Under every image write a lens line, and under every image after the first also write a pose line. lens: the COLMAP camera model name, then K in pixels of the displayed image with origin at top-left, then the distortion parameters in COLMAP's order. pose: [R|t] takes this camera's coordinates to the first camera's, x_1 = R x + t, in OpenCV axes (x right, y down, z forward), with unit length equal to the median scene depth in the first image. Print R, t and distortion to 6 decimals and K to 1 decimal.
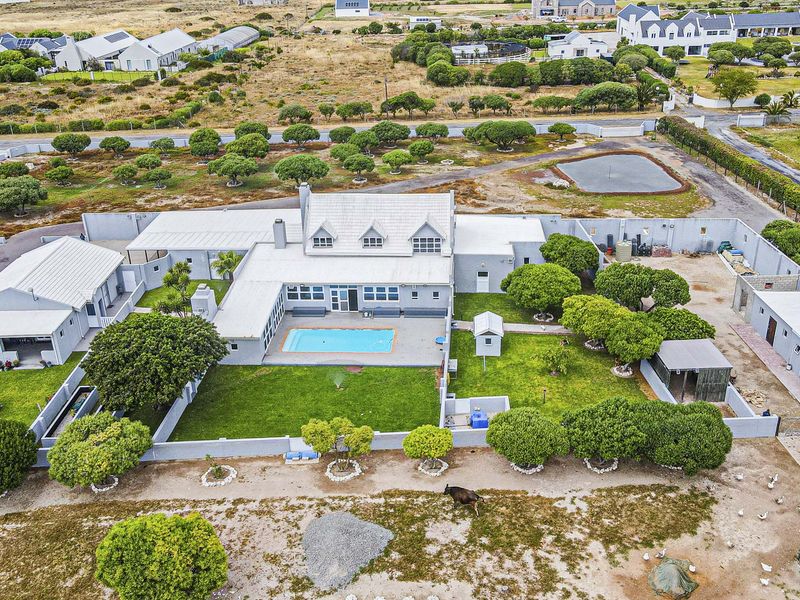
lens RADIAL K [[839.0, 0, 427.0], [0, 839.0, 299.9], [0, 0, 1]] dist [0.010425, 0.034141]
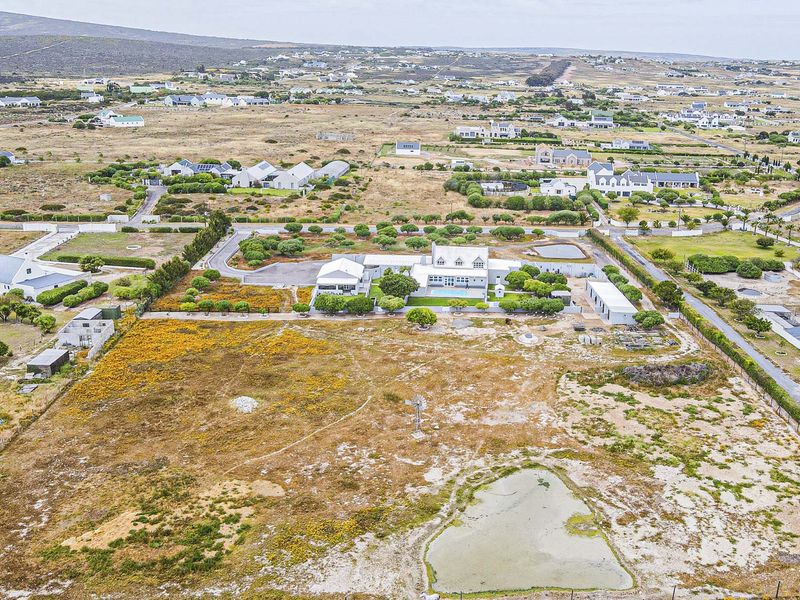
lens RADIAL K [[839.0, 0, 427.0], [0, 839.0, 299.9], [0, 0, 1]] dist [0.010425, 0.034141]
pose [[0.998708, 0.048817, -0.014087, -0.087017], [-0.050252, 0.989960, -0.132116, 0.292706], [0.007496, 0.132654, 0.991134, -1.206319]]
